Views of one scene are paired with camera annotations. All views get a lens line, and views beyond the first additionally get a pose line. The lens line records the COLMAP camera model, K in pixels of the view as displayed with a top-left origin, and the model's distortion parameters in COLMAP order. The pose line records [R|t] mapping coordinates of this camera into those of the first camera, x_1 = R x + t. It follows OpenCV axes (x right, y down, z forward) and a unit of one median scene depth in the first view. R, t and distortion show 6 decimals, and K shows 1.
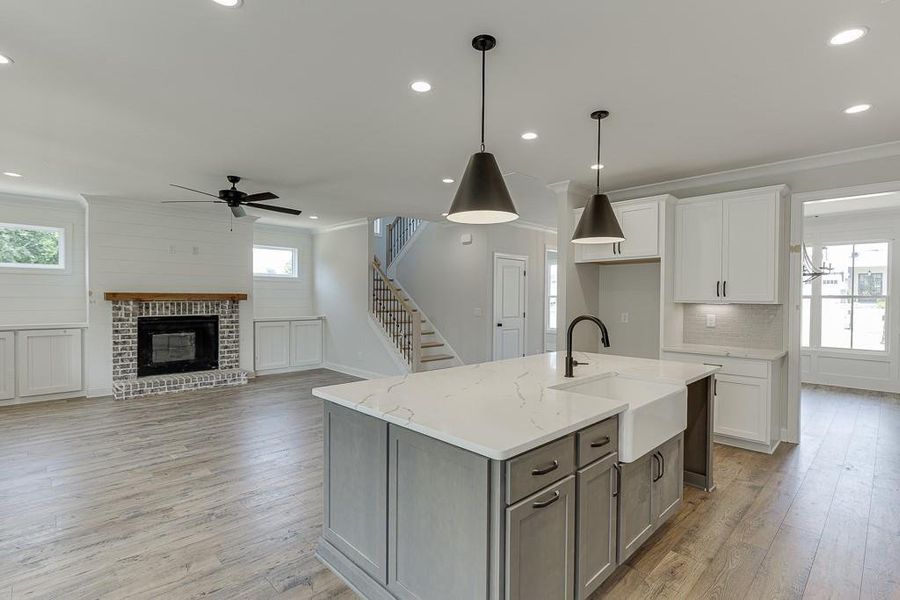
lens RADIAL K [[431.2, 0, 454.4], [0, 431.2, 303.3], [0, 0, 1]] dist [-0.006243, 0.000926]
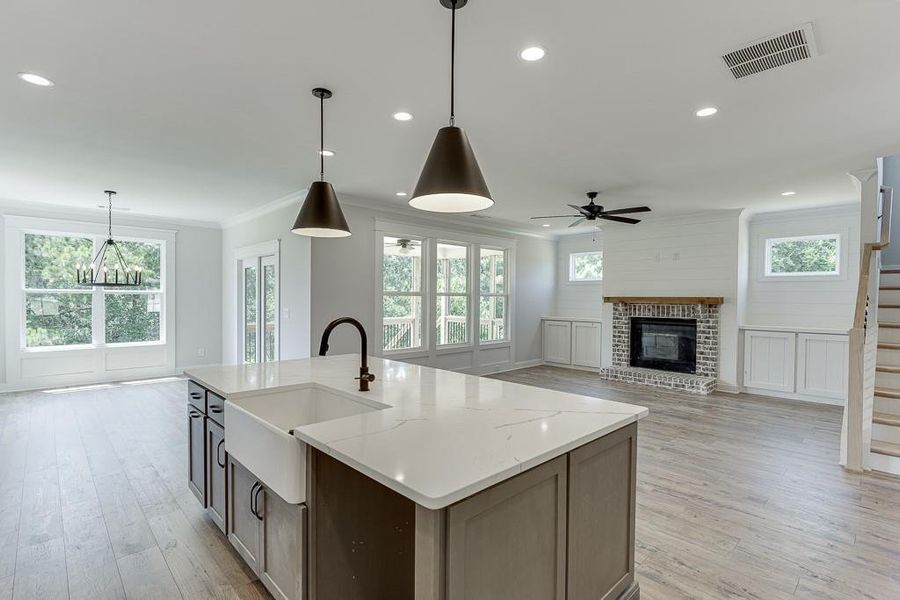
lens RADIAL K [[431.2, 0, 457.1], [0, 431.2, 303.6], [0, 0, 1]] dist [-0.006243, 0.000926]
pose [[0.001172, 0.008845, -0.999960, 0.469669], [-0.021808, 0.999723, 0.008817, -0.005141], [0.999761, 0.021797, 0.001364, 0.497074]]
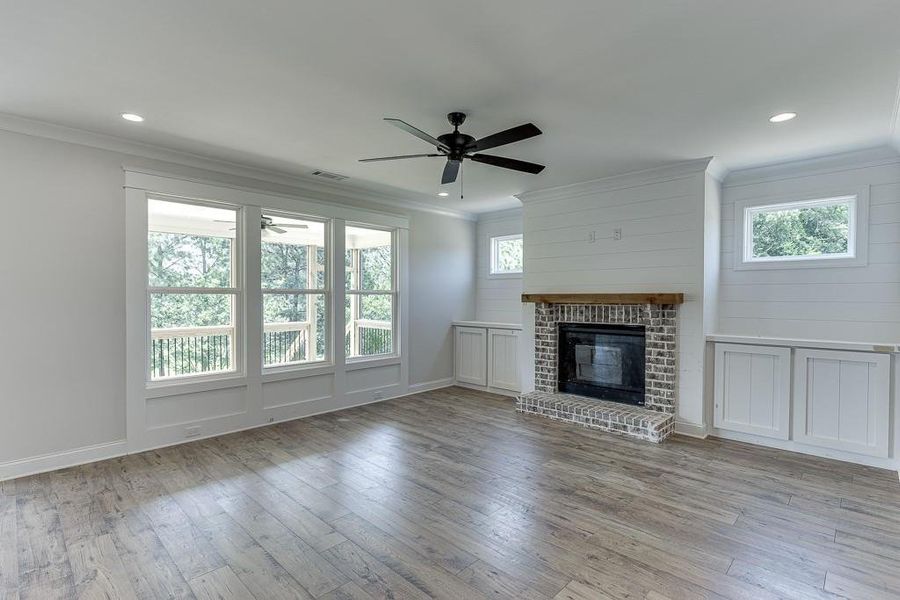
lens RADIAL K [[431.2, 0, 456.2], [0, 431.2, 305.0], [0, 0, 1]] dist [-0.006243, 0.000926]
pose [[0.039600, 0.012252, -0.999140, 0.113336], [-0.015535, 0.999812, 0.011645, -0.008760], [0.999095, 0.015060, 0.039783, 0.745977]]
